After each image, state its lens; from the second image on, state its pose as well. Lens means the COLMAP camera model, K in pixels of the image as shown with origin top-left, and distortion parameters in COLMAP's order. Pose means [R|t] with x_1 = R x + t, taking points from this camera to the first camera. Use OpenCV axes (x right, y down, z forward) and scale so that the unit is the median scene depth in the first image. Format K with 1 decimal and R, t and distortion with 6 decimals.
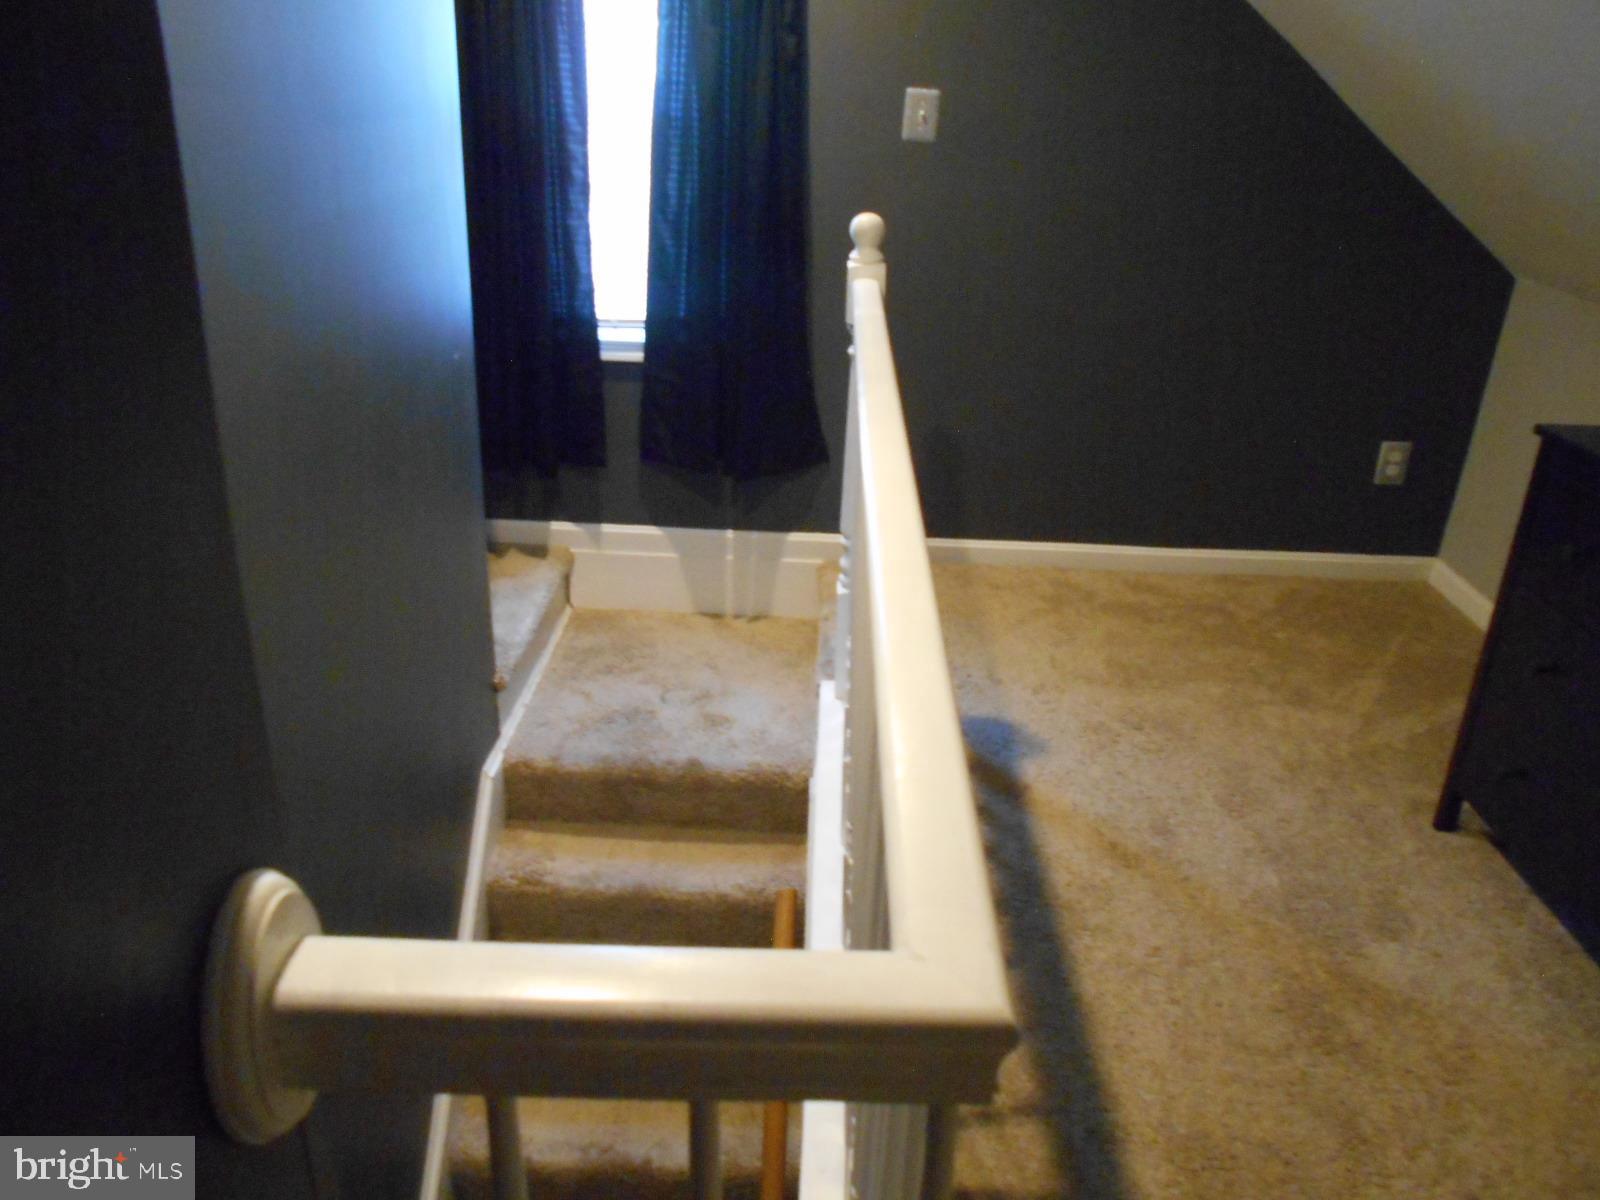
lens RADIAL K [[1258.7, 0, 793.6], [0, 1258.7, 601.4], [0, 0, 1]] dist [-0.014023, 0.018020]
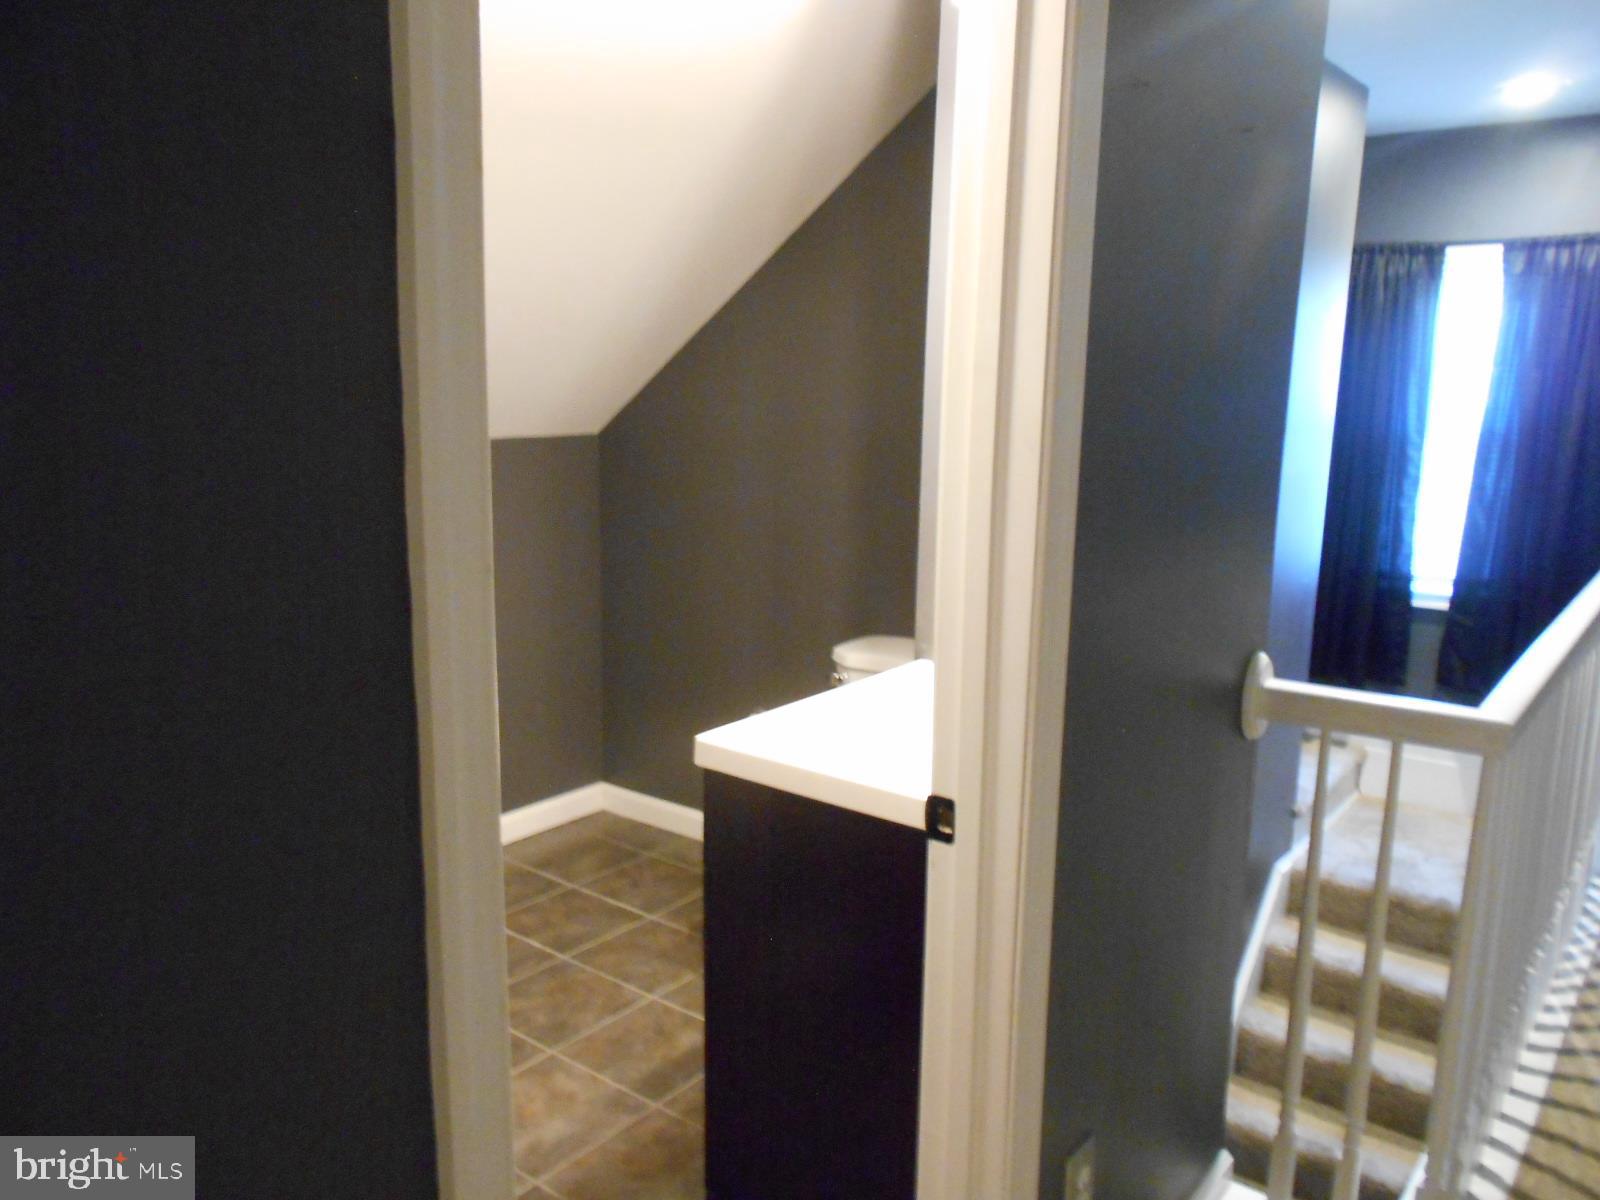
lens RADIAL K [[1258.7, 0, 759.7], [0, 1258.7, 612.8], [0, 0, 1]] dist [-0.014023, 0.018020]
pose [[0.796559, 0.092909, -0.597379, 0.094479], [-0.216985, 0.966220, -0.139058, 0.155413], [0.564280, 0.240390, 0.789811, -0.449541]]
